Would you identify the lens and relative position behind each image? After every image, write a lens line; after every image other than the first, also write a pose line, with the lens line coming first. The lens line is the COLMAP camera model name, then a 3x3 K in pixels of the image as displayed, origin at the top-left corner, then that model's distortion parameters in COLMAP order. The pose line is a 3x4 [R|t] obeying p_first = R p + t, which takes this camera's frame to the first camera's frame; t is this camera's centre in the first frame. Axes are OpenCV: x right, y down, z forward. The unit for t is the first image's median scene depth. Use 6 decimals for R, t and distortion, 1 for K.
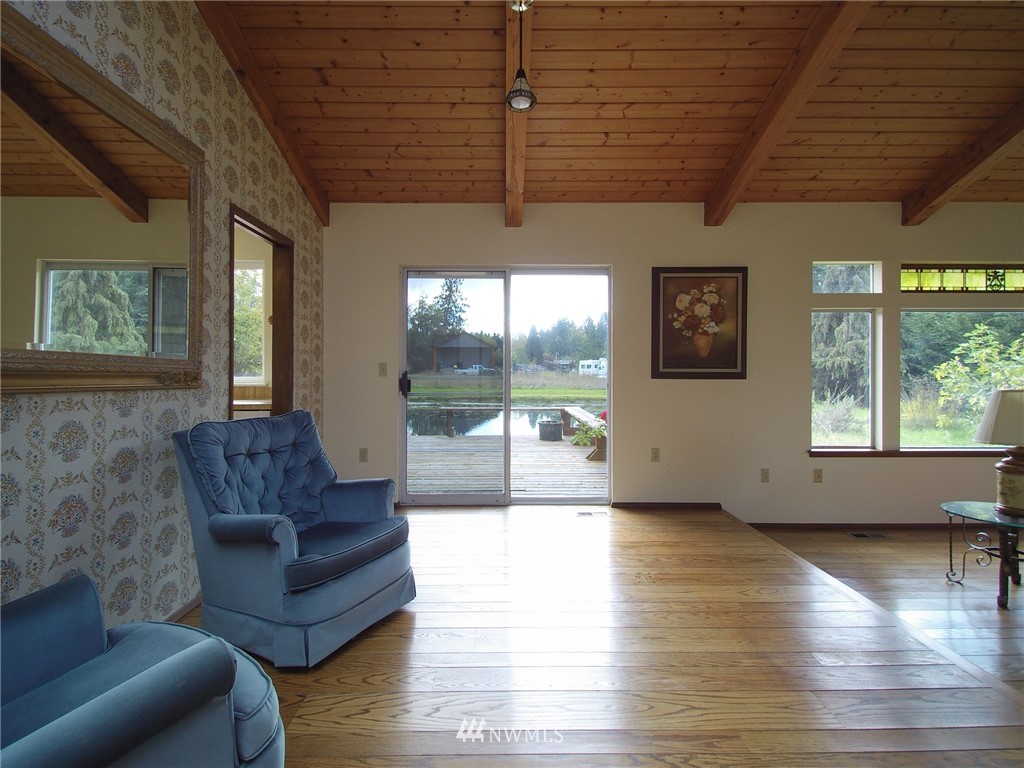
lens RADIAL K [[485.7, 0, 510.7], [0, 485.7, 366.5], [0, 0, 1]] dist [0.001967, 0.000281]
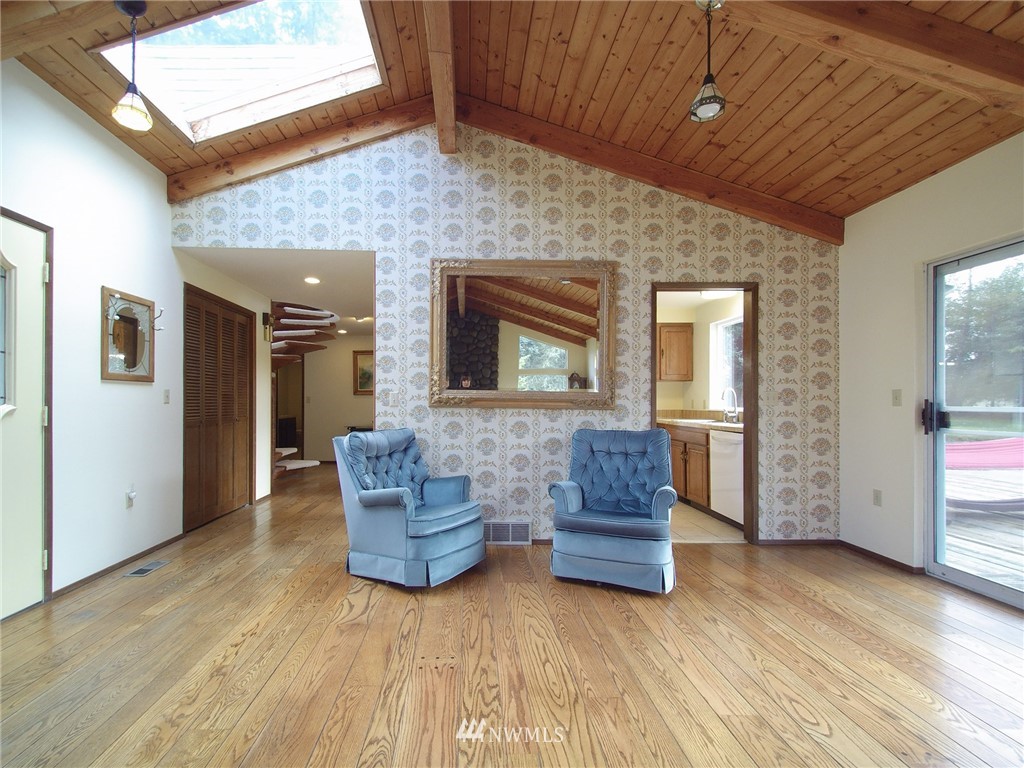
lens RADIAL K [[474.5, 0, 515.0], [0, 474.5, 390.1], [0, 0, 1]] dist [0.038985, -0.023257]
pose [[0.086600, -0.032467, -0.995714, 0.927408], [0.010114, 0.999446, -0.031709, 0.027107], [0.996192, -0.007325, 0.086880, 0.557501]]
